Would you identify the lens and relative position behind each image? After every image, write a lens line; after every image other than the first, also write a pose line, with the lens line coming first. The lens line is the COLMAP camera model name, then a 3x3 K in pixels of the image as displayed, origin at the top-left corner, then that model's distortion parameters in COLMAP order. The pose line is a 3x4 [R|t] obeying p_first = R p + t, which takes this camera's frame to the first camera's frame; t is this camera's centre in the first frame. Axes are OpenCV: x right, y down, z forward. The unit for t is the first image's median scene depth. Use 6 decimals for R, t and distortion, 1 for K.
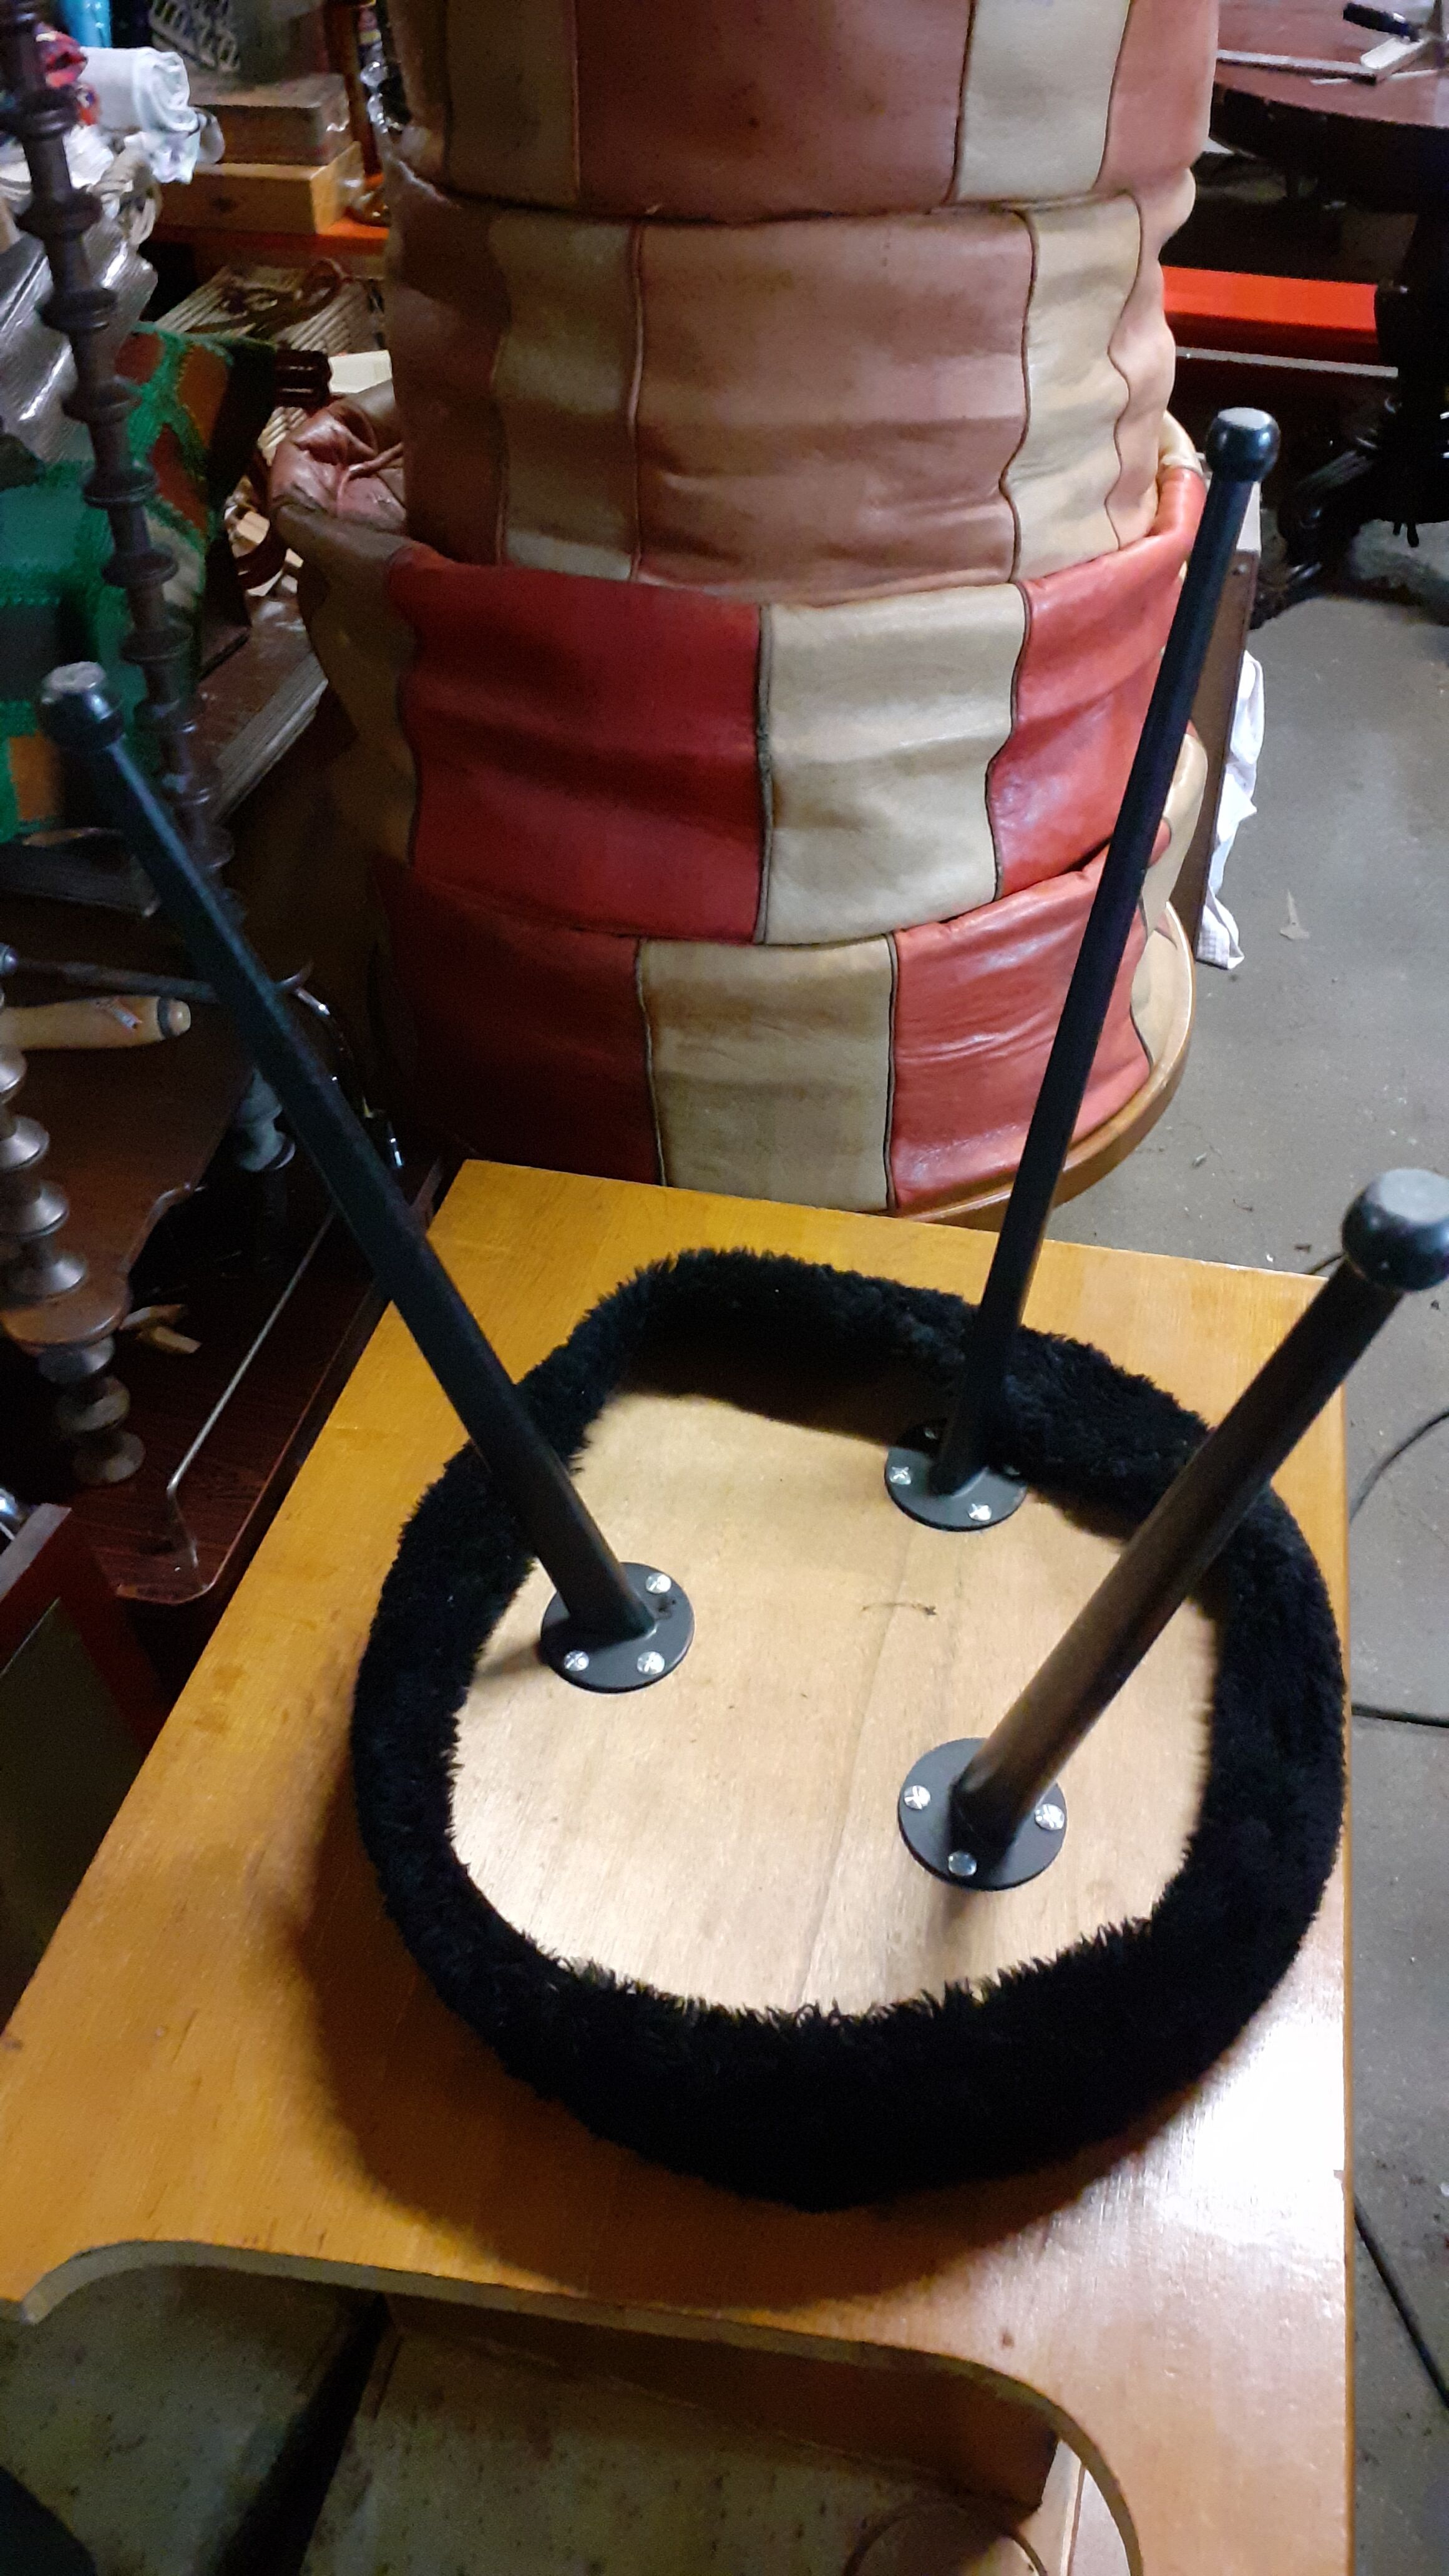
lens RADIAL K [[2110.1, 0, 720.6], [0, 2110.1, 1269.1], [0, 0, 1]] dist [0.103068, -0.143341]
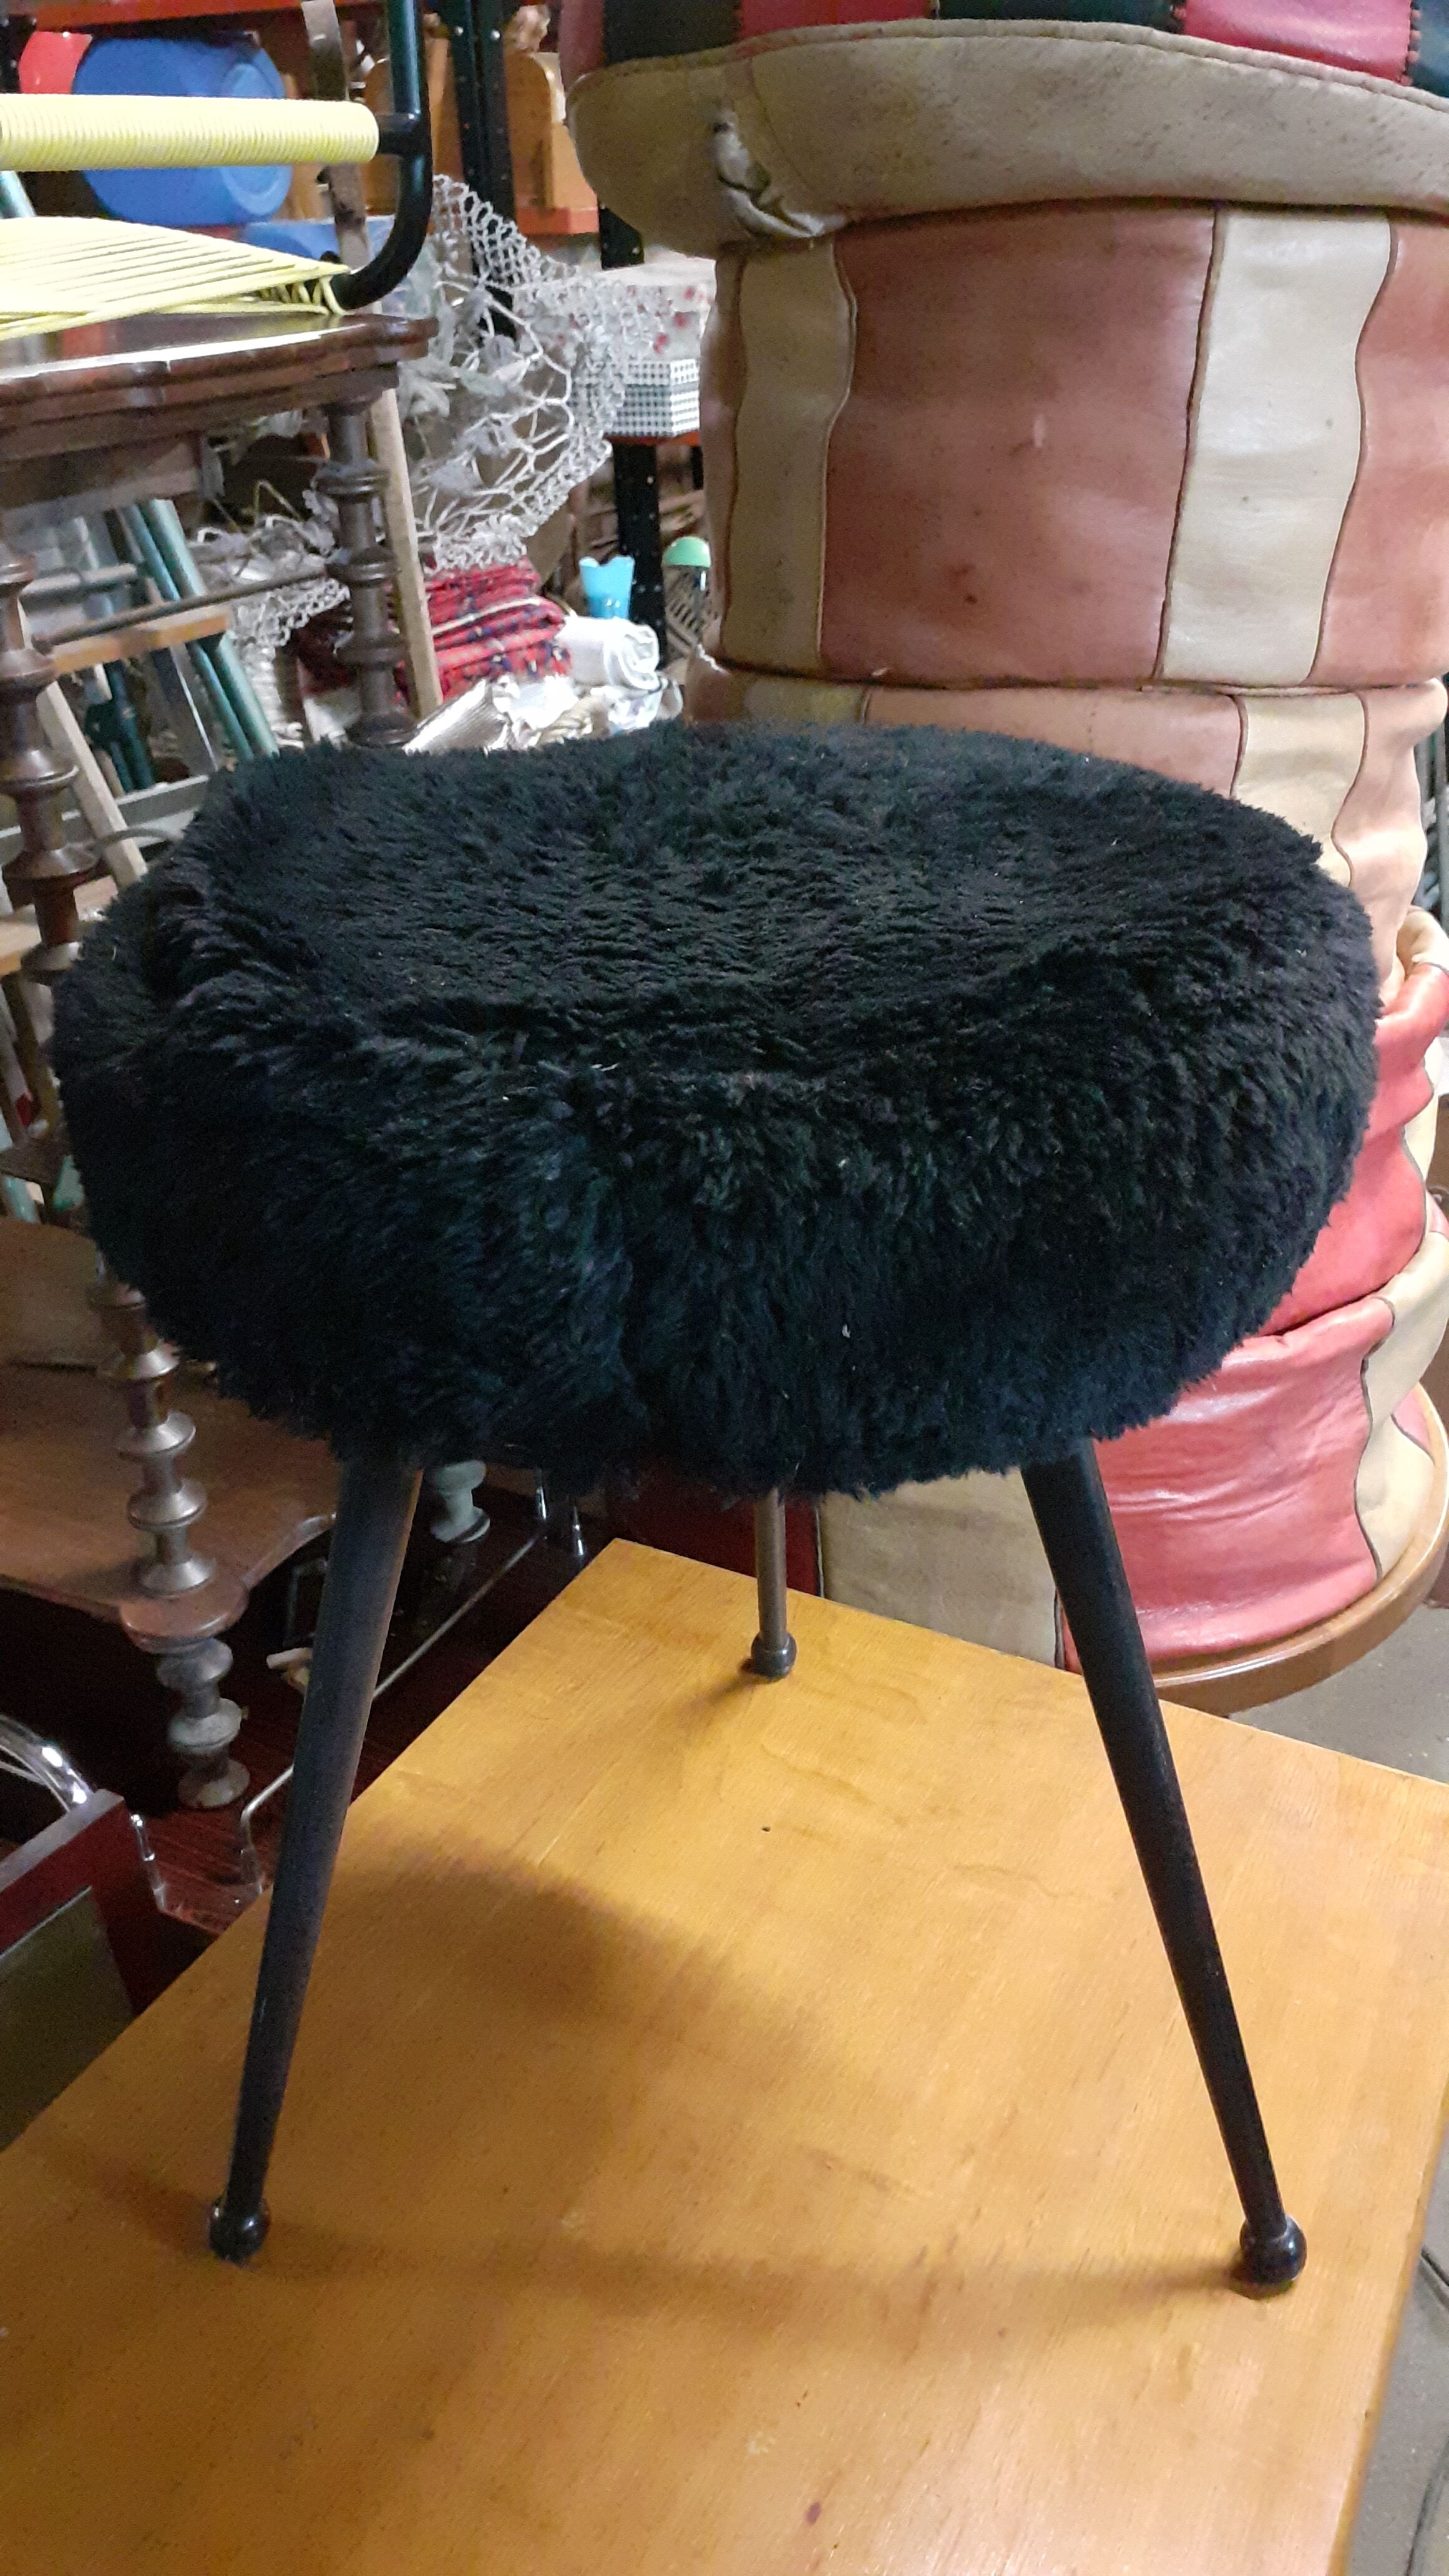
lens RADIAL K [[2110.1, 0, 720.6], [0, 2110.1, 1269.1], [0, 0, 1]] dist [0.103068, -0.143341]
pose [[0.967483, 0.113088, -0.226248, 0.162598], [-0.168371, 0.955450, -0.242417, 0.070293], [0.188755, 0.272628, 0.943422, 0.042609]]
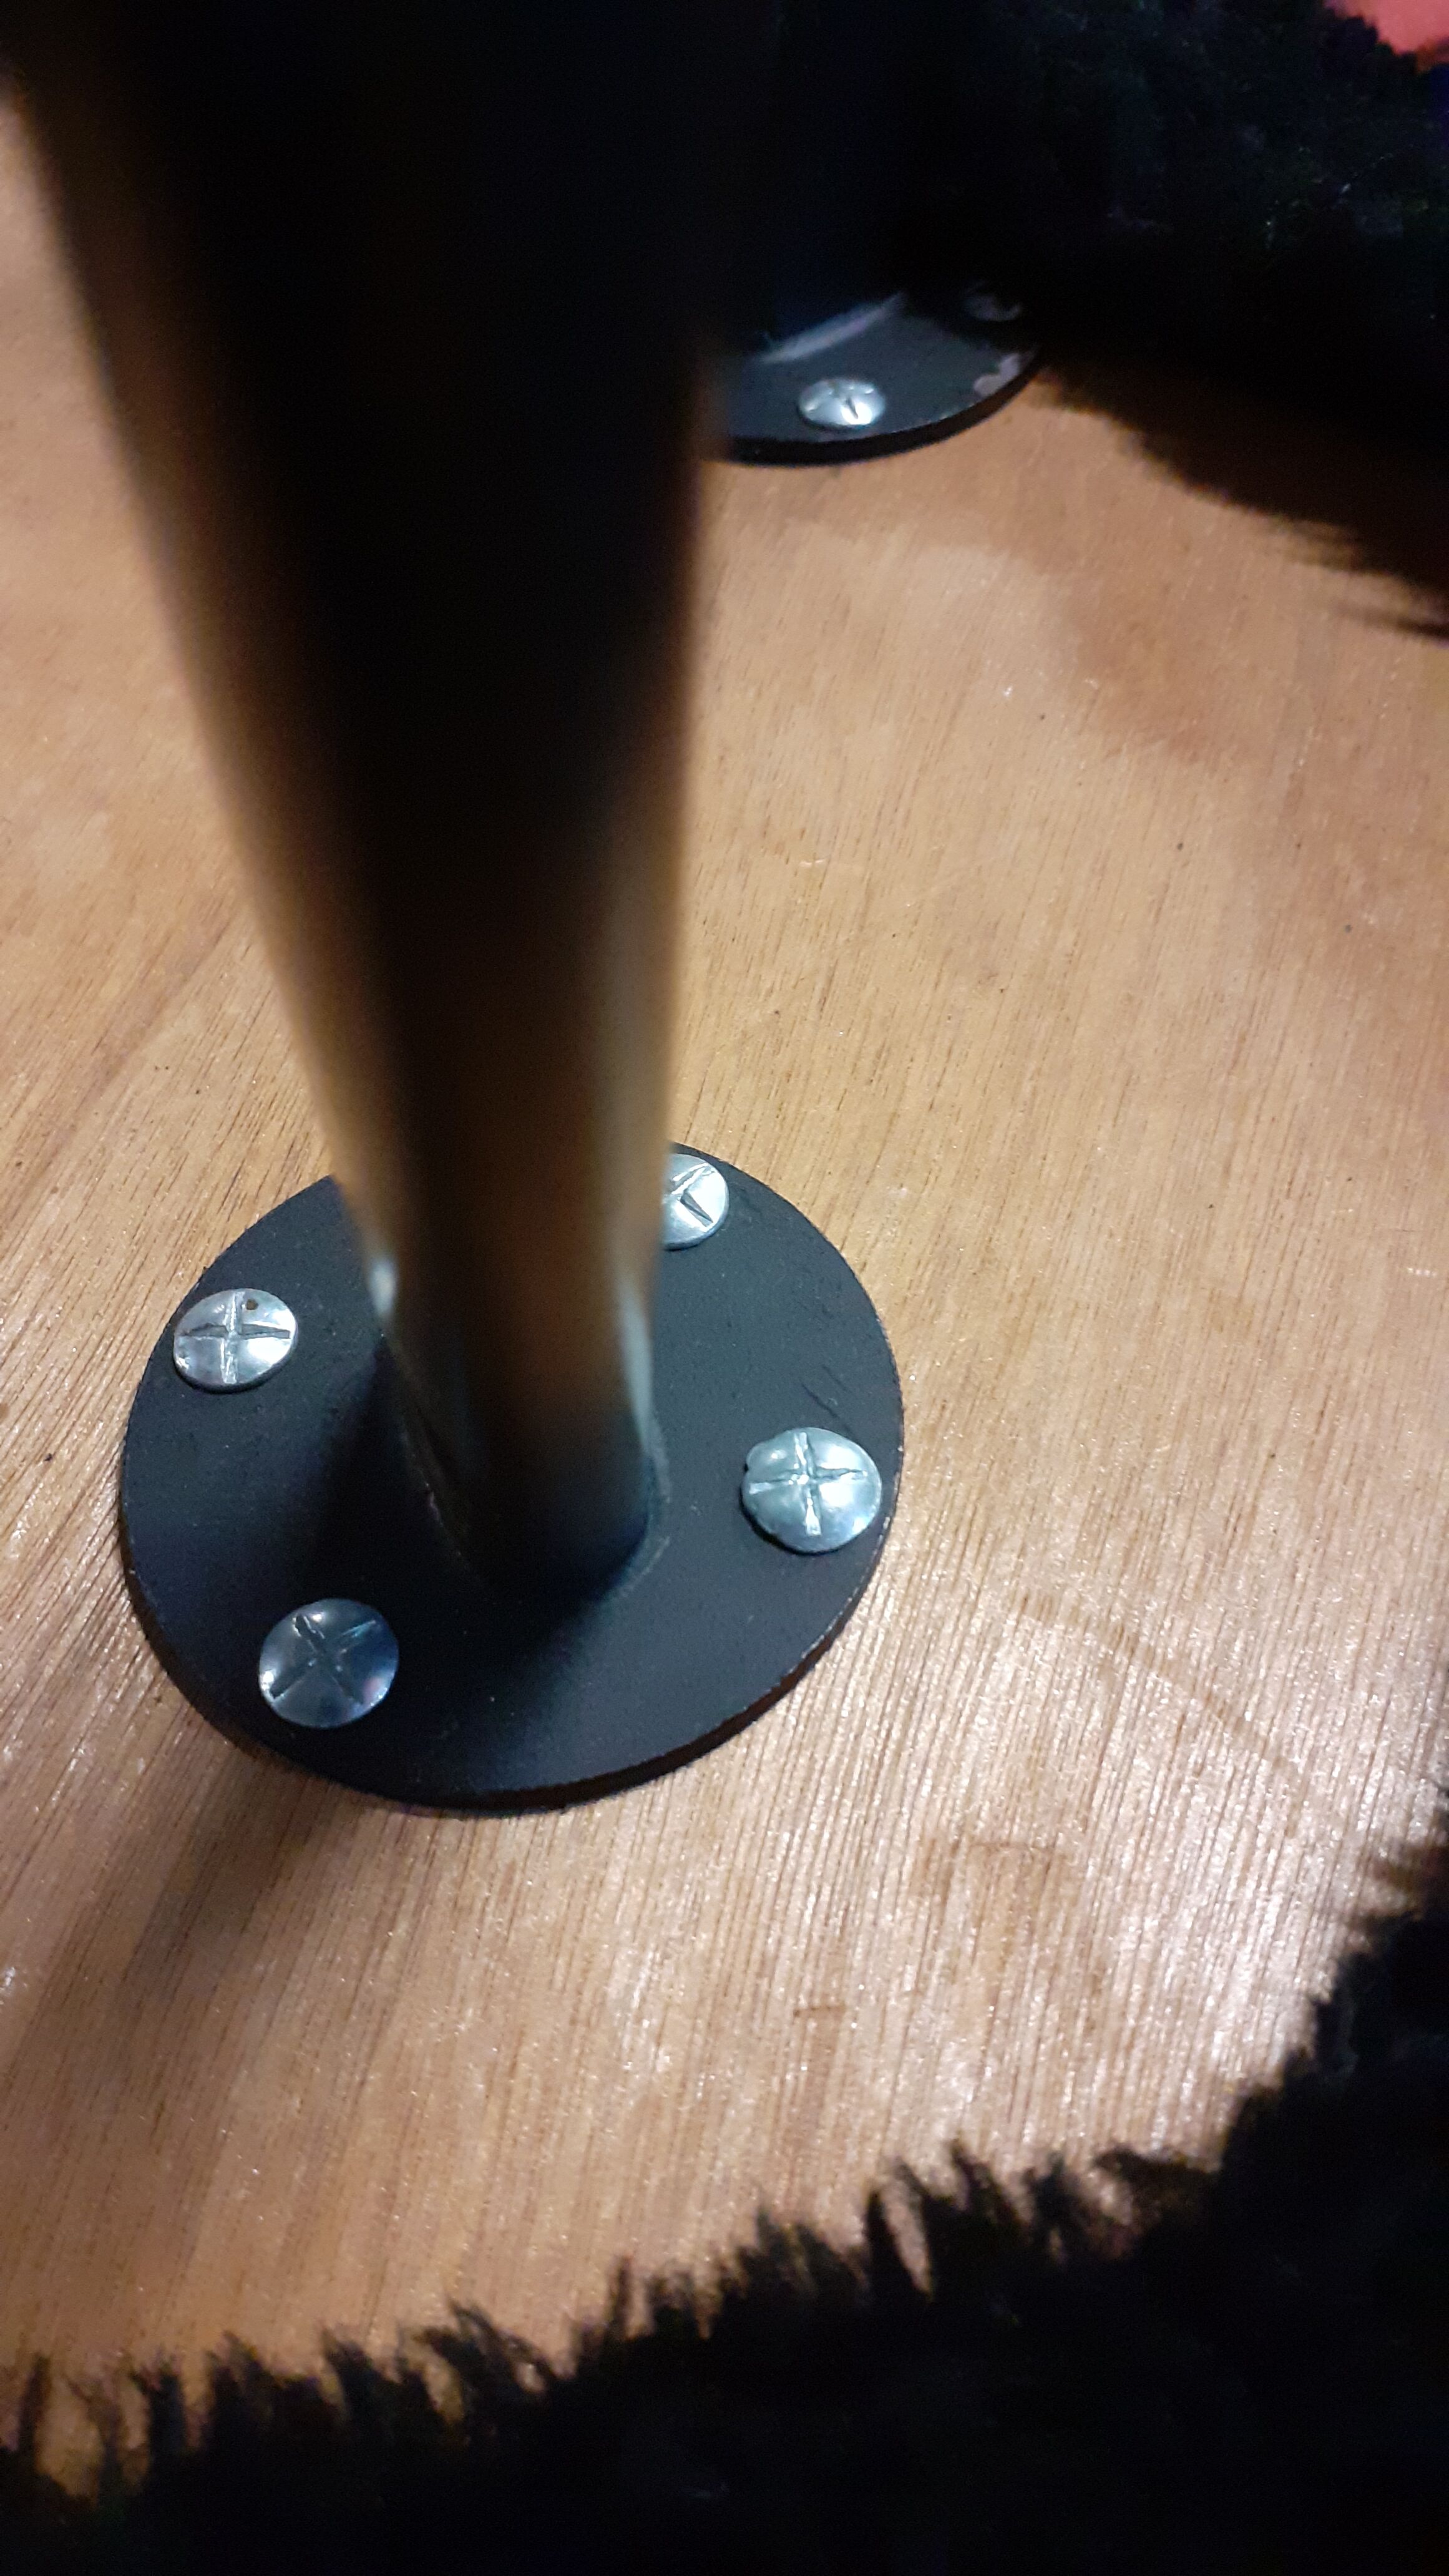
lens RADIAL K [[2110.1, 0, 720.6], [0, 2110.1, 1269.1], [0, 0, 1]] dist [0.103068, -0.143341]
pose [[0.989321, 0.107184, -0.098767, 0.131475], [-0.092064, 0.984896, 0.146646, 0.166173], [0.112993, -0.135987, 0.984246, 0.641286]]
